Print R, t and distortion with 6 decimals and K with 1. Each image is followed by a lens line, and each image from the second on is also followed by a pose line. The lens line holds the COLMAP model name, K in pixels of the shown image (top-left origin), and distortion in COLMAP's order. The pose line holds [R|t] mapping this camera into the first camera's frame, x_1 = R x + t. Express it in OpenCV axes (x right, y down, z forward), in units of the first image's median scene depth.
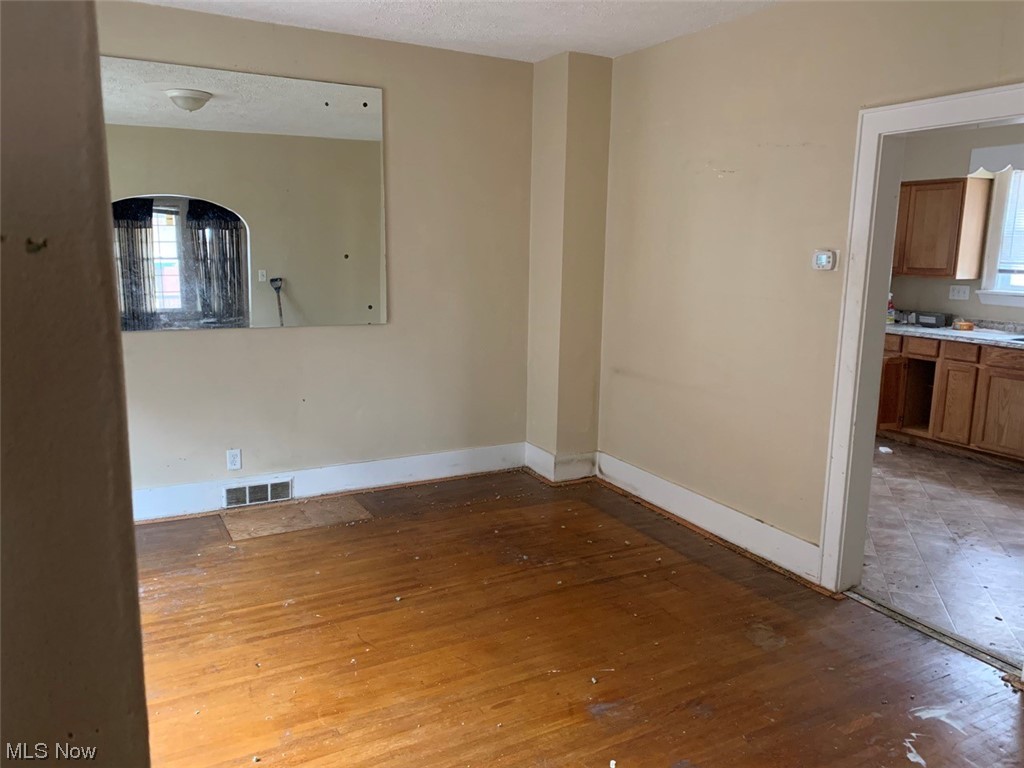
lens RADIAL K [[778.8, 0, 521.5], [0, 778.8, 390.3], [0, 0, 1]] dist [0.062183, -0.073754]
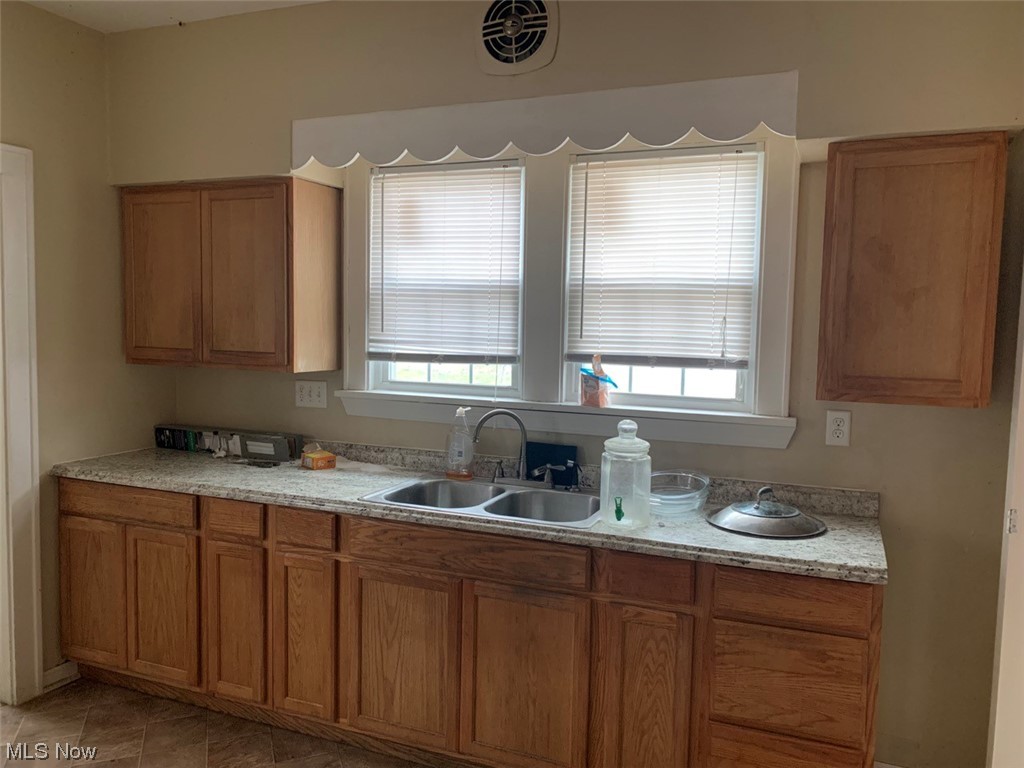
lens RADIAL K [[784.6, 0, 520.3], [0, 784.6, 392.5], [0, 0, 1]] dist [0.033118, -0.028094]
pose [[0.783542, -0.049134, 0.619393, 0.355788], [0.099747, 0.993886, -0.047340, -0.091302], [-0.613280, 0.098875, 0.783653, 0.519971]]
